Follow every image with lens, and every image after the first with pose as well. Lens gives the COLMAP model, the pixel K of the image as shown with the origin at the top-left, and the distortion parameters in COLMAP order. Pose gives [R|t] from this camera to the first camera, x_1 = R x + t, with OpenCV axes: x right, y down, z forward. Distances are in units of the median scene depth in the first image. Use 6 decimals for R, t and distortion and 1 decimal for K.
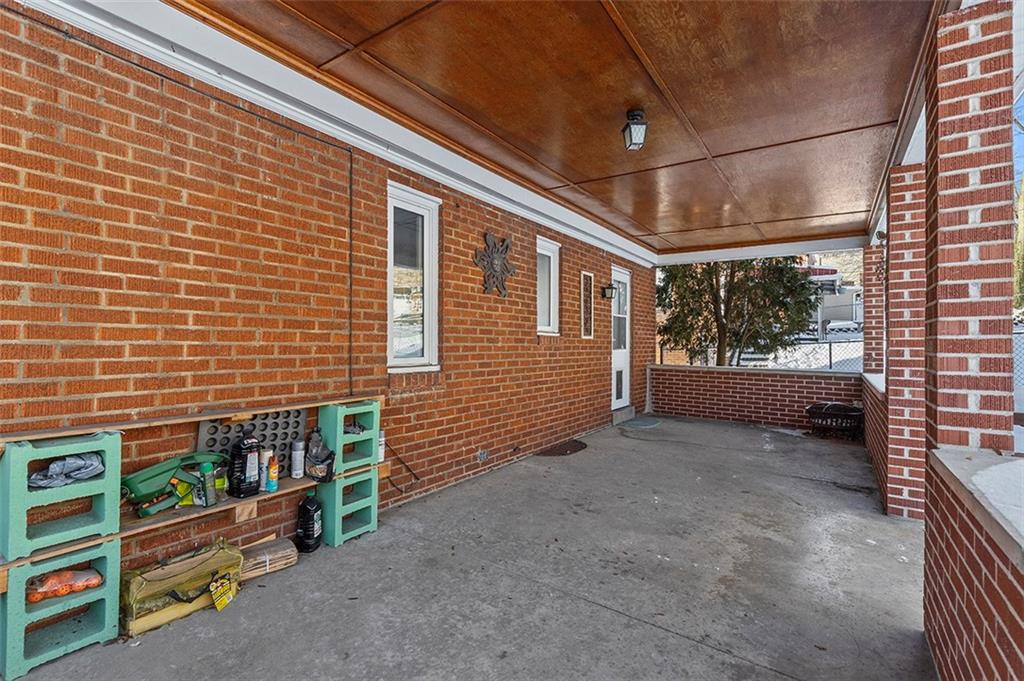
lens RADIAL K [[462.7, 0, 516.3], [0, 462.7, 340.9], [0, 0, 1]] dist [0.010976, -0.001542]
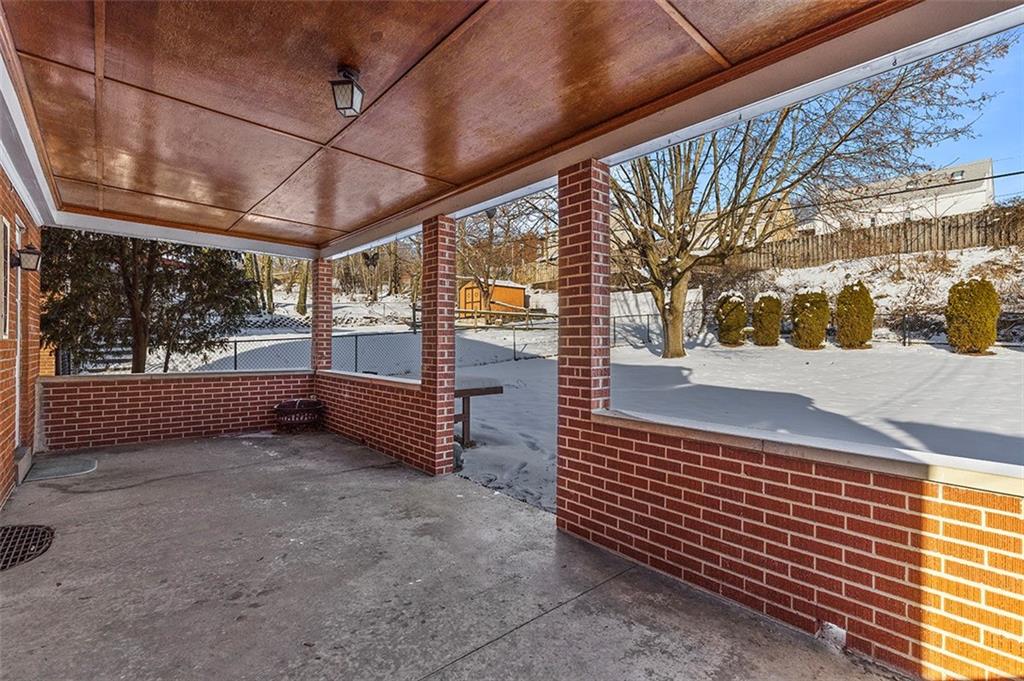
lens RADIAL K [[462.7, 0, 517.5], [0, 462.7, 341.2], [0, 0, 1]] dist [0.010976, -0.001542]
pose [[0.233748, -0.001108, 0.972297, -0.365299], [-0.008212, 0.999961, 0.003114, -0.013170], [-0.972263, -0.008712, 0.233730, 0.398859]]
